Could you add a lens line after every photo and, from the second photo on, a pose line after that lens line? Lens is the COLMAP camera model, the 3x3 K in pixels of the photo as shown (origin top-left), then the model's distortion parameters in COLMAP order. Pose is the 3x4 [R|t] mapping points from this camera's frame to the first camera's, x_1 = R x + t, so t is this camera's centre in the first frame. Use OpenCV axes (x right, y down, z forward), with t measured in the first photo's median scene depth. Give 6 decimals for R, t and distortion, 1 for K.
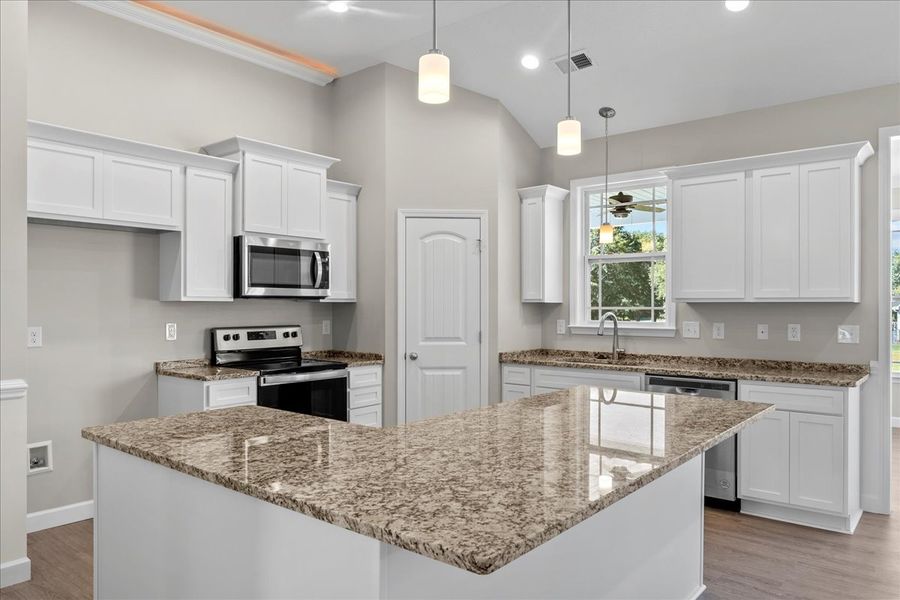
lens RADIAL K [[630.9, 0, 450.7], [0, 630.9, 302.3], [0, 0, 1]] dist [-0.006487, -0.000183]
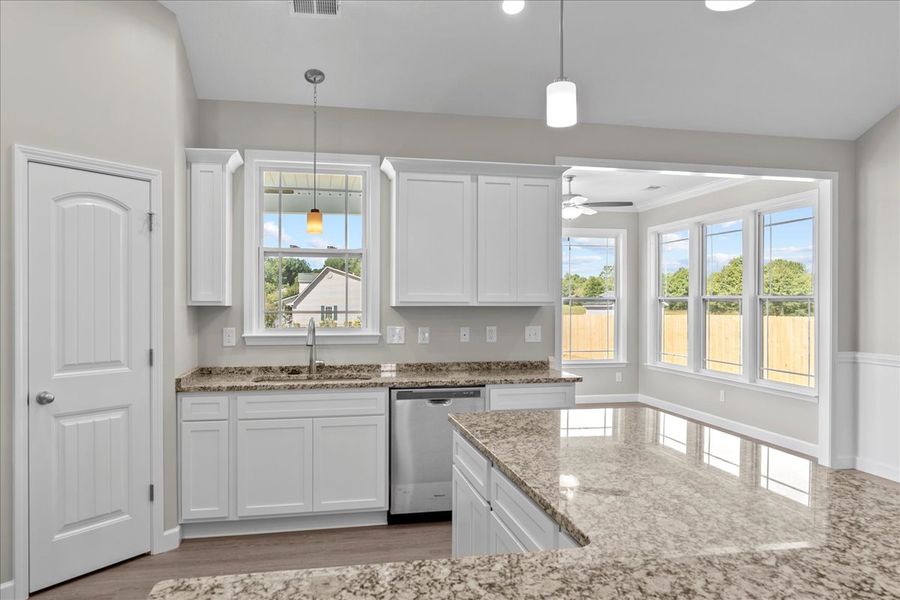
lens RADIAL K [[630.9, 0, 450.7], [0, 630.9, 302.3], [0, 0, 1]] dist [-0.006487, -0.000183]
pose [[0.626686, -0.000153, 0.779272, -0.297087], [-0.004746, 0.999981, 0.004013, -0.009011], [-0.779258, -0.006214, 0.626673, 0.354789]]
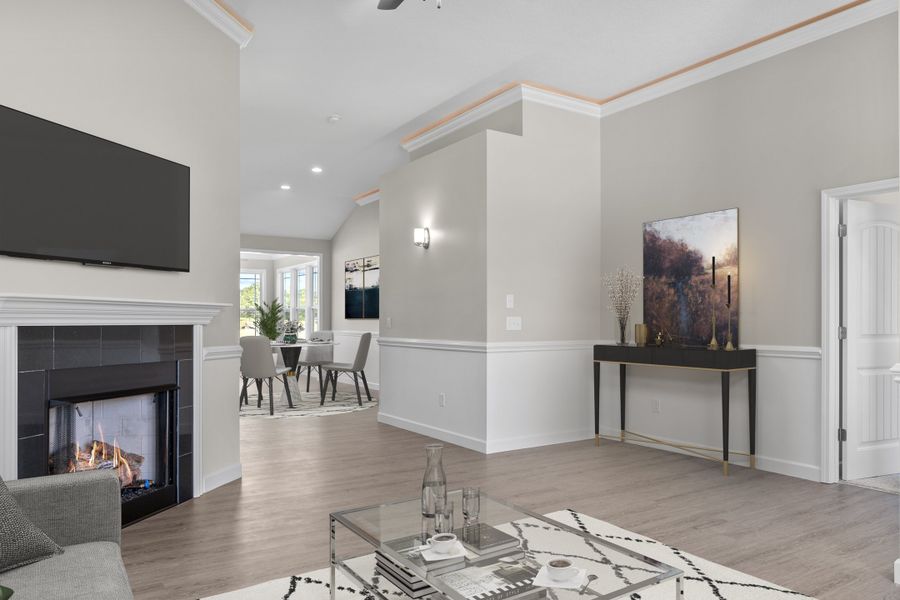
lens RADIAL K [[628.0, 0, 451.1], [0, 628.0, 306.2], [0, 0, 1]] dist [-0.005161, -0.000913]
pose [[0.307101, 0.013310, 0.951584, -1.282550], [0.000244, 0.999901, -0.014064, 0.015780], [-0.951677, 0.004552, 0.307068, -0.761009]]
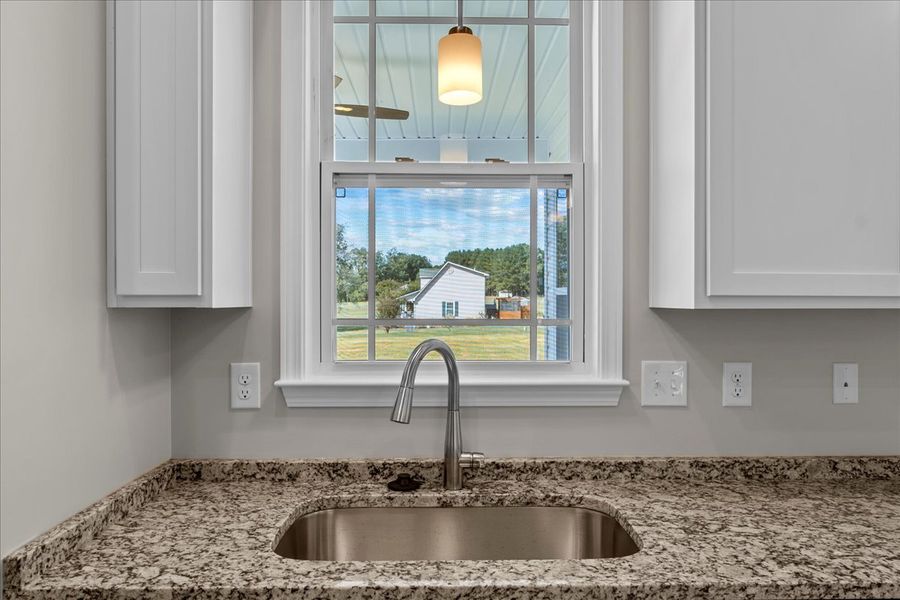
lens RADIAL K [[630.9, 0, 450.7], [0, 630.9, 302.3], [0, 0, 1]] dist [-0.006487, -0.000183]
pose [[0.761291, -0.005660, 0.648385, 0.059566], [-0.002342, 0.999931, 0.011478, -0.006080], [-0.648406, -0.010257, 0.761226, 0.813336]]
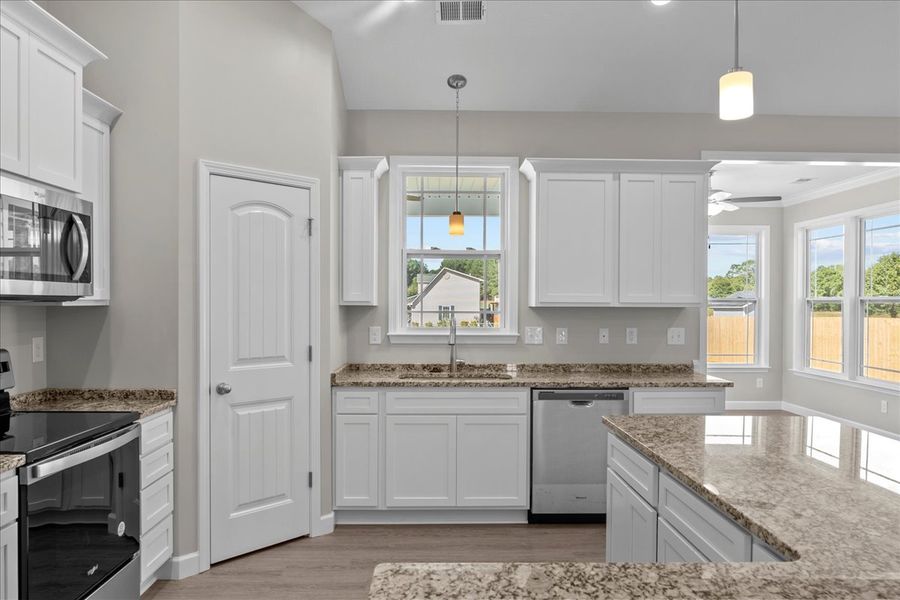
lens RADIAL K [[628.0, 0, 451.1], [0, 628.0, 306.2], [0, 0, 1]] dist [-0.005161, -0.000913]
pose [[0.756584, -0.001781, 0.653894, -0.323165], [-0.007144, 0.999914, 0.010989, -0.009041], [-0.653857, -0.012986, 0.756507, 0.378556]]
